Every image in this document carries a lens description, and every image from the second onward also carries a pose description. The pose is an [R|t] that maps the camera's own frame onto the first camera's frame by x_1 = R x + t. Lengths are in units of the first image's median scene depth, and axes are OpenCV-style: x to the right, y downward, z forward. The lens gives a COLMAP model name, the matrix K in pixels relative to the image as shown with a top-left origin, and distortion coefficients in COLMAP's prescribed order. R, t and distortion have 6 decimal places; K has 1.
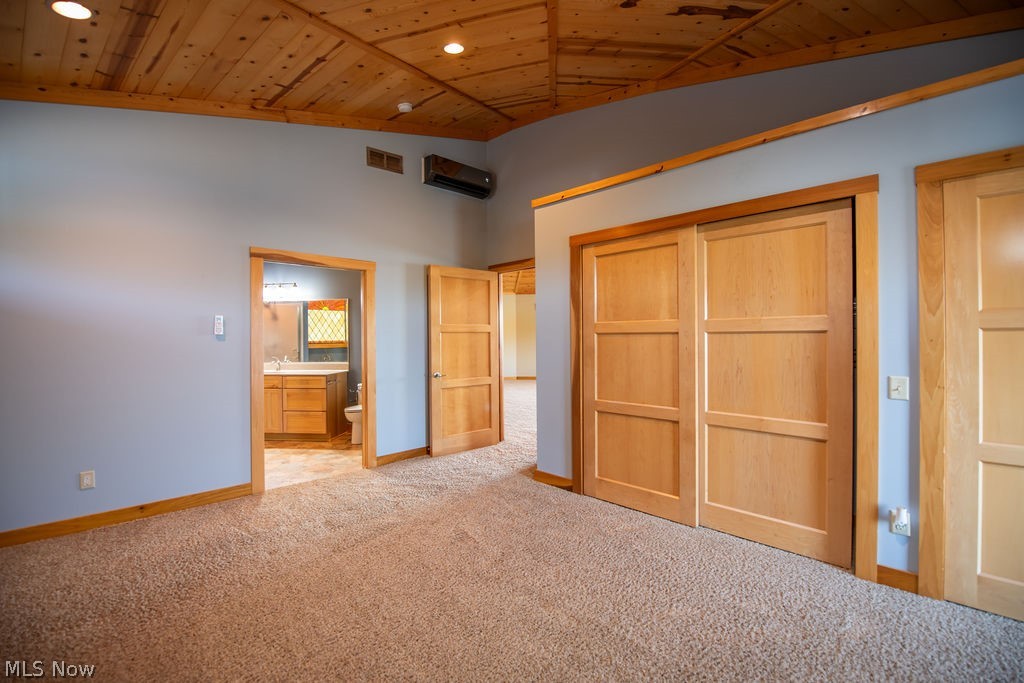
lens RADIAL K [[407.1, 0, 517.5], [0, 407.1, 338.2], [0, 0, 1]] dist [-0.014436, -0.002790]
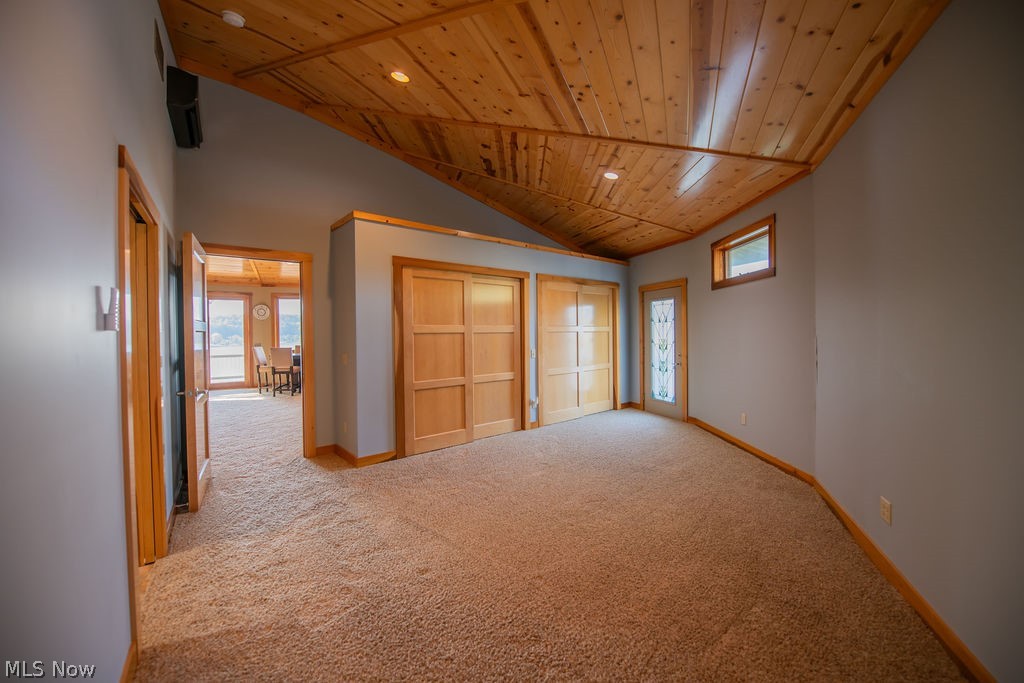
lens RADIAL K [[407.1, 0, 517.0], [0, 407.1, 338.0], [0, 0, 1]] dist [-0.014436, -0.002790]
pose [[0.112071, -0.011512, 0.993634, -1.168707], [0.010830, 0.999888, 0.010363, -0.007022], [-0.993641, 0.009599, 0.112183, 0.529937]]
